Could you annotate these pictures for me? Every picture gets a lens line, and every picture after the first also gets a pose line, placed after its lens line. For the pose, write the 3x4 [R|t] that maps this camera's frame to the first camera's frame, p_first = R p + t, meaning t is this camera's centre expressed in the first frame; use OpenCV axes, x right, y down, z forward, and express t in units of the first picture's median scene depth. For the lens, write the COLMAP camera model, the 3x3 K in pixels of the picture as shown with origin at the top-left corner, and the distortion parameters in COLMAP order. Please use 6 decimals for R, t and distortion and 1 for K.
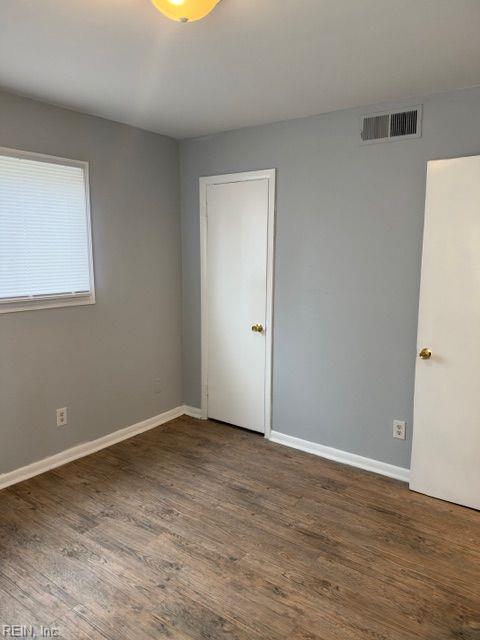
lens RADIAL K [[459.8, 0, 236.1], [0, 459.8, 320.6], [0, 0, 1]] dist [0.040749, -0.046041]
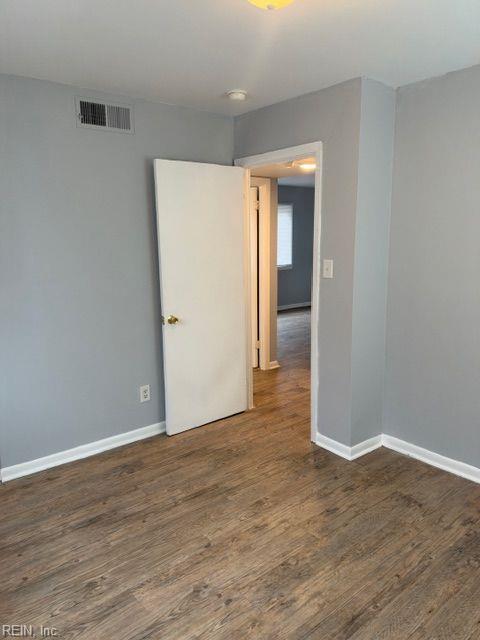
lens RADIAL K [[459.8, 0, 236.1], [0, 459.8, 320.6], [0, 0, 1]] dist [0.040749, -0.046041]
pose [[0.270747, -0.192886, 0.943128, -0.698543], [0.166788, 0.974303, 0.151381, -0.082999], [-0.948092, 0.116317, 0.295961, 0.490737]]
